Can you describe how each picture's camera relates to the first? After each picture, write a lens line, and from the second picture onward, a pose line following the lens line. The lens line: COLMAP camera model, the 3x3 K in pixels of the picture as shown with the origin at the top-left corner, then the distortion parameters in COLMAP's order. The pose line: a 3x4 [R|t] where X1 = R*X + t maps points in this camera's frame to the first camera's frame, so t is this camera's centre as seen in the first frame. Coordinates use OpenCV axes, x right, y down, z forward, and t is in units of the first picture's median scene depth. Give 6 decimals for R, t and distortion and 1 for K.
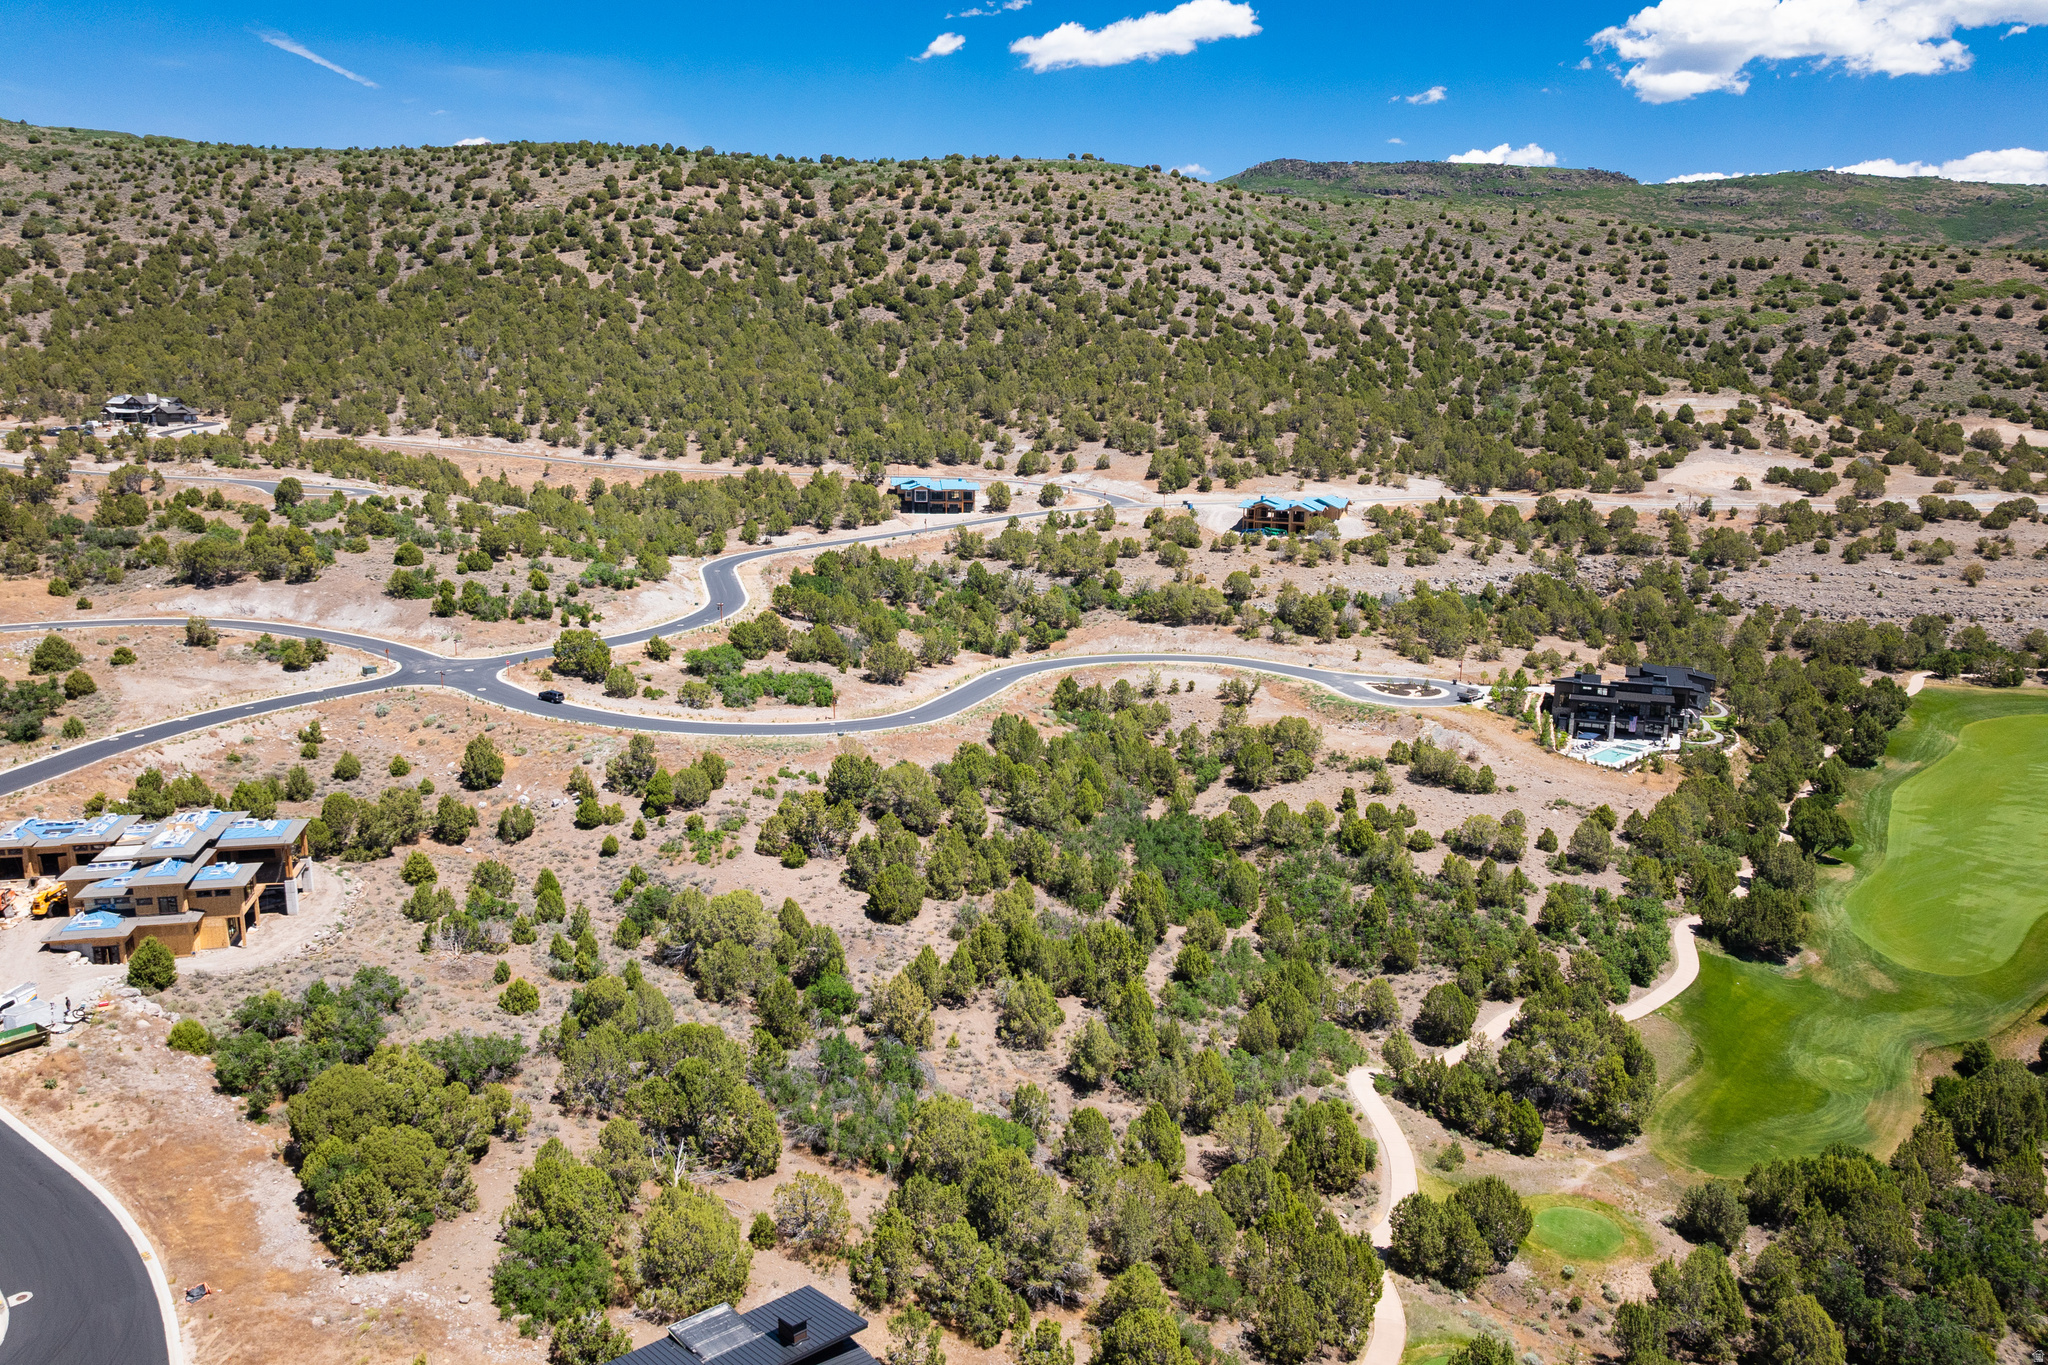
lens RADIAL K [[1438.3, 0, 1024.0], [0, 1438.3, 682.5], [0, 0, 1]] dist [-0.066228, 0.027977]
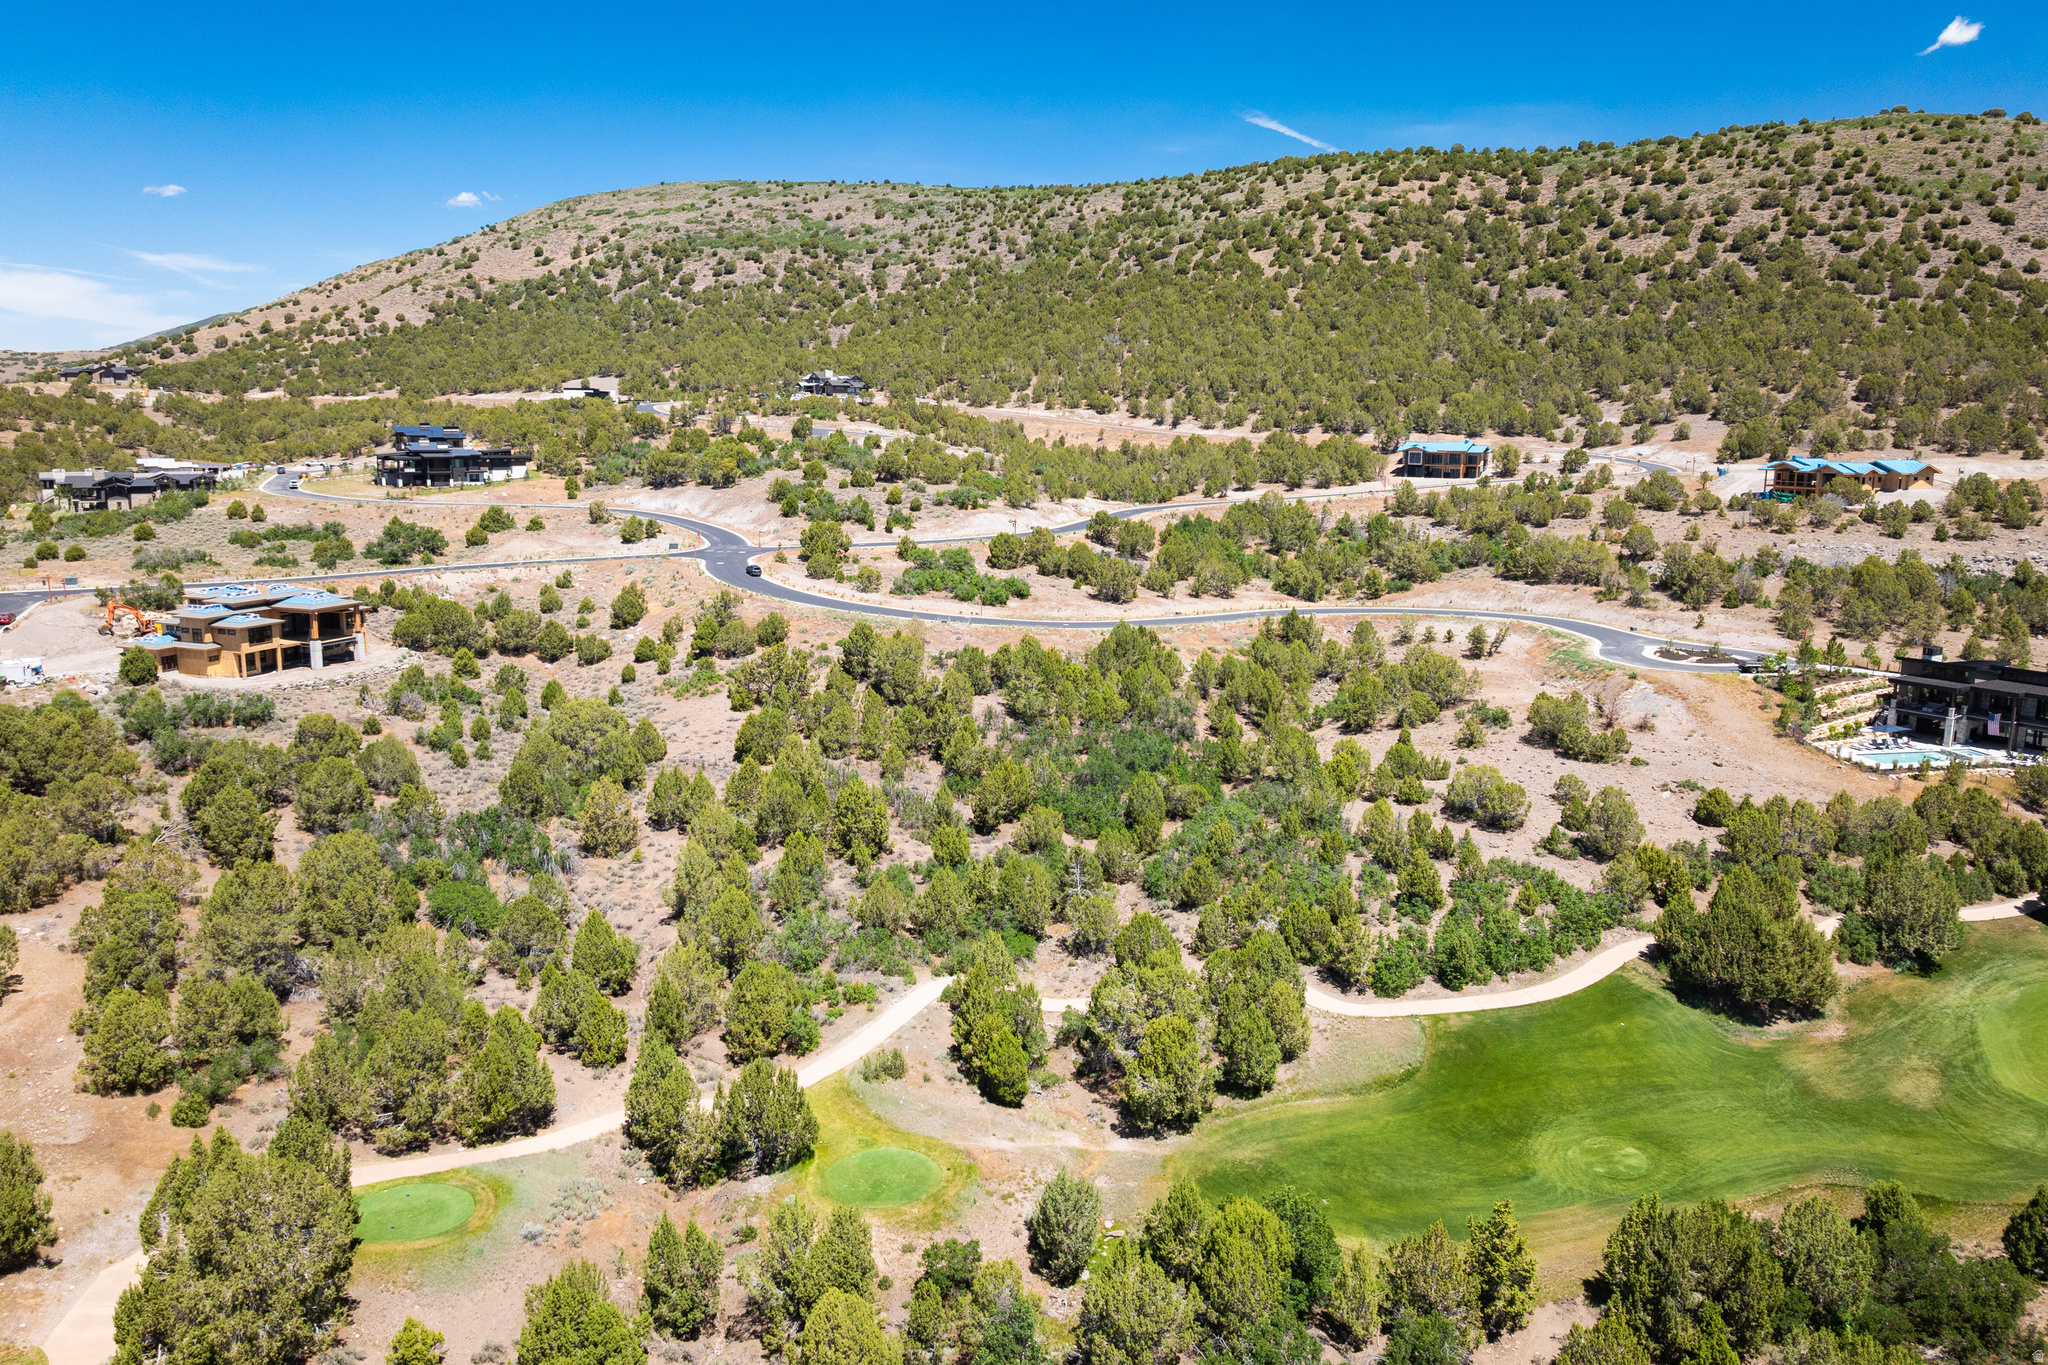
lens RADIAL K [[1411.1, 0, 1022.8], [0, 1411.1, 695.0], [0, 0, 1]] dist [-0.042158, -0.006933]
pose [[0.807428, 0.105260, -0.580500, 0.159766], [-0.116947, 0.992986, 0.017391, 0.020650], [0.578259, 0.053846, 0.814074, 0.080464]]
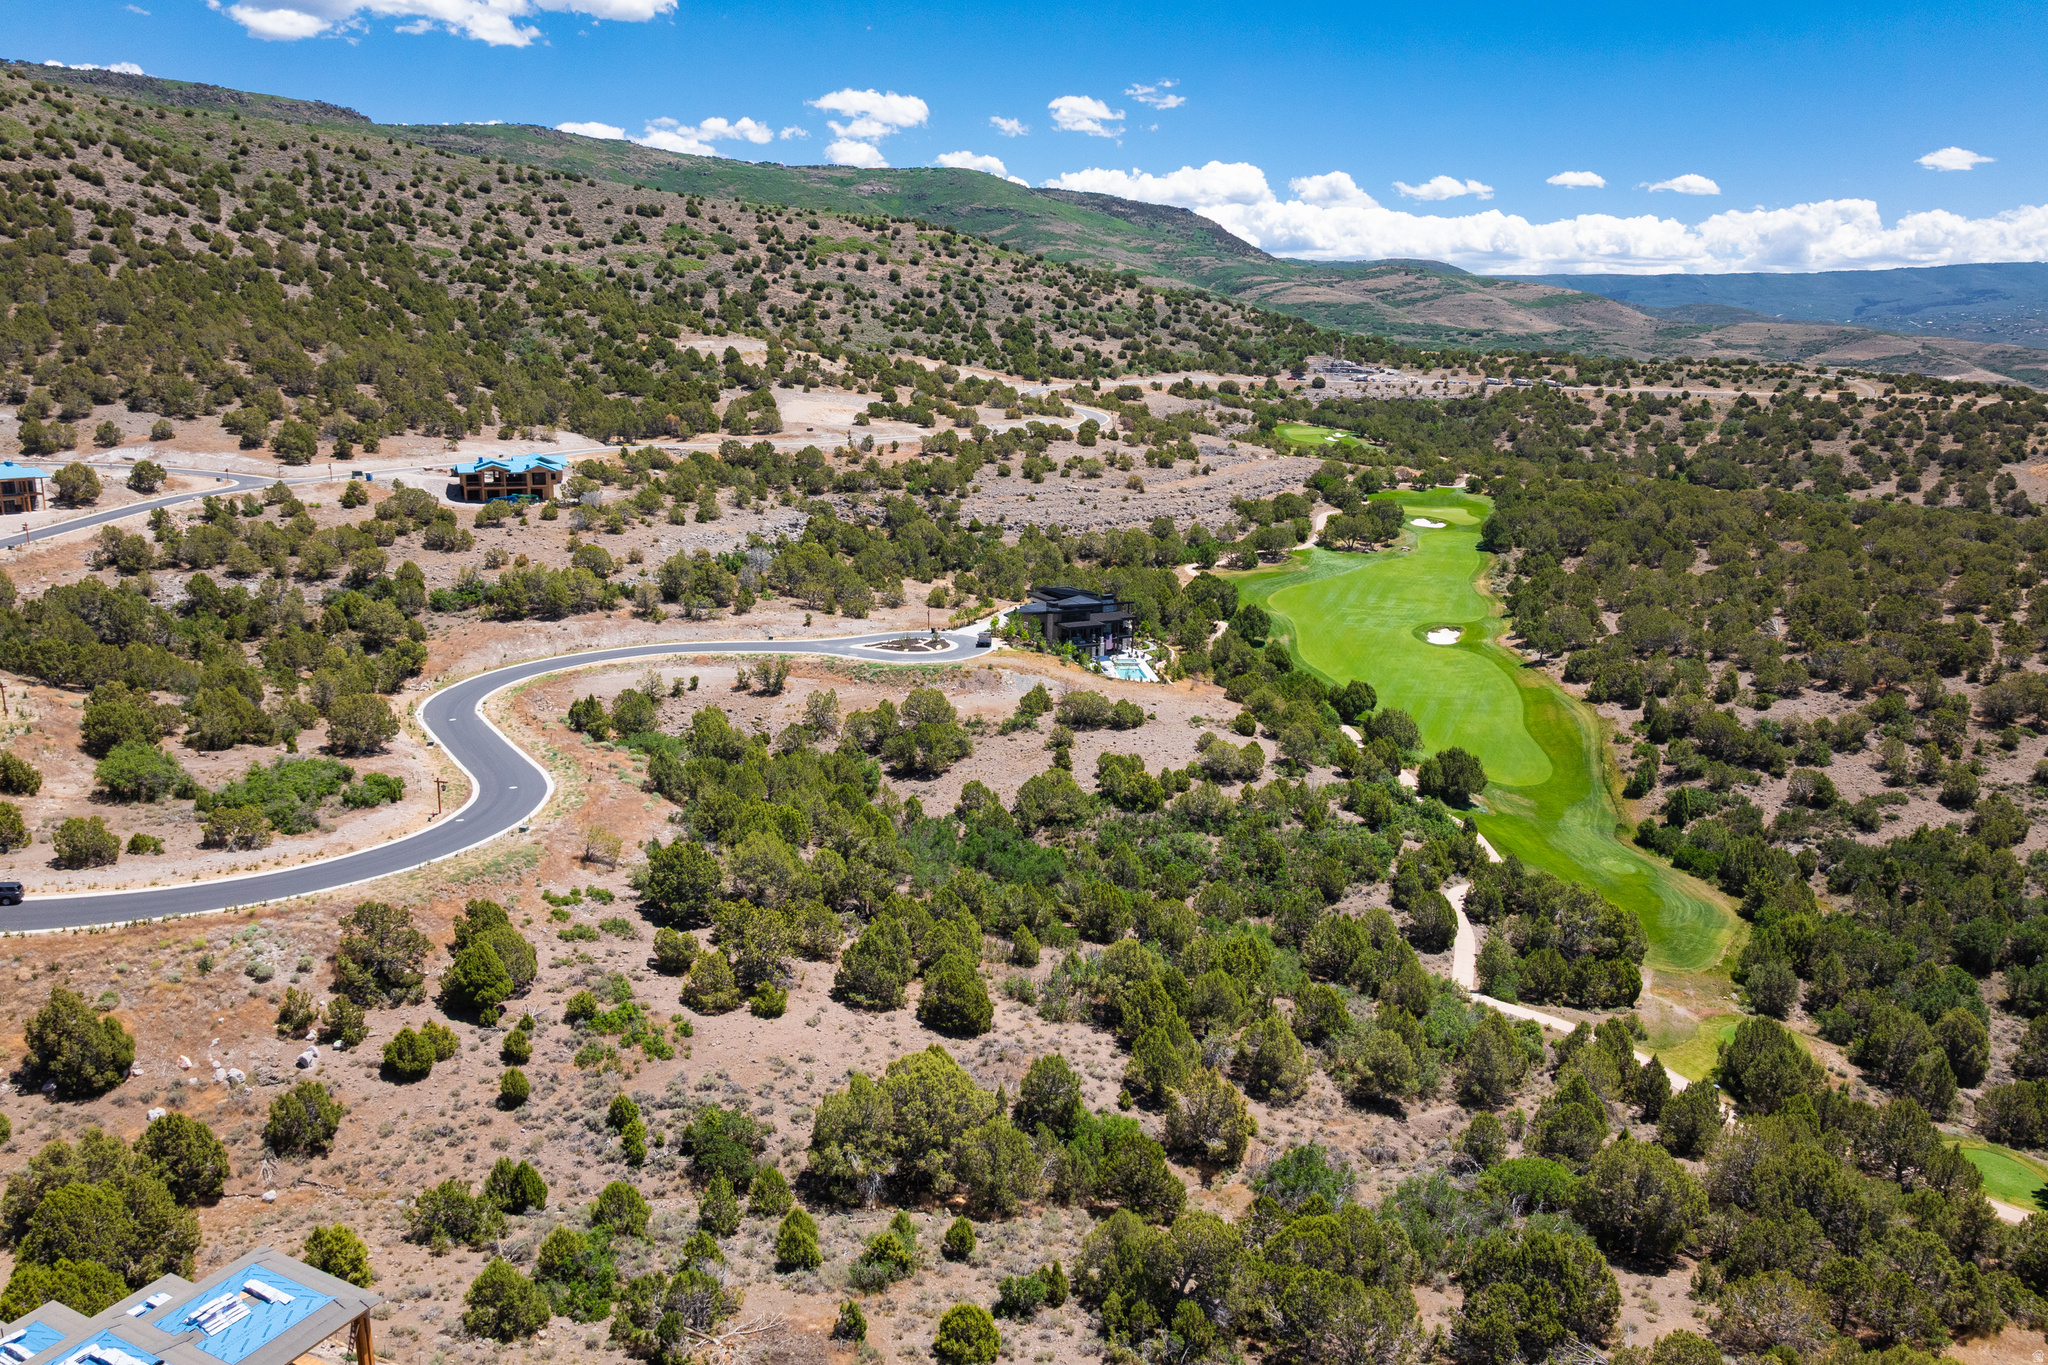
lens RADIAL K [[1445.0, 0, 1039.5], [0, 1445.0, 686.0], [0, 0, 1]] dist [-0.032984, -0.003907]
pose [[0.657341, -0.171715, 0.733769, -0.144818], [0.148975, 0.984088, 0.096836, -0.018630], [-0.738721, 0.045659, 0.672463, 0.122327]]
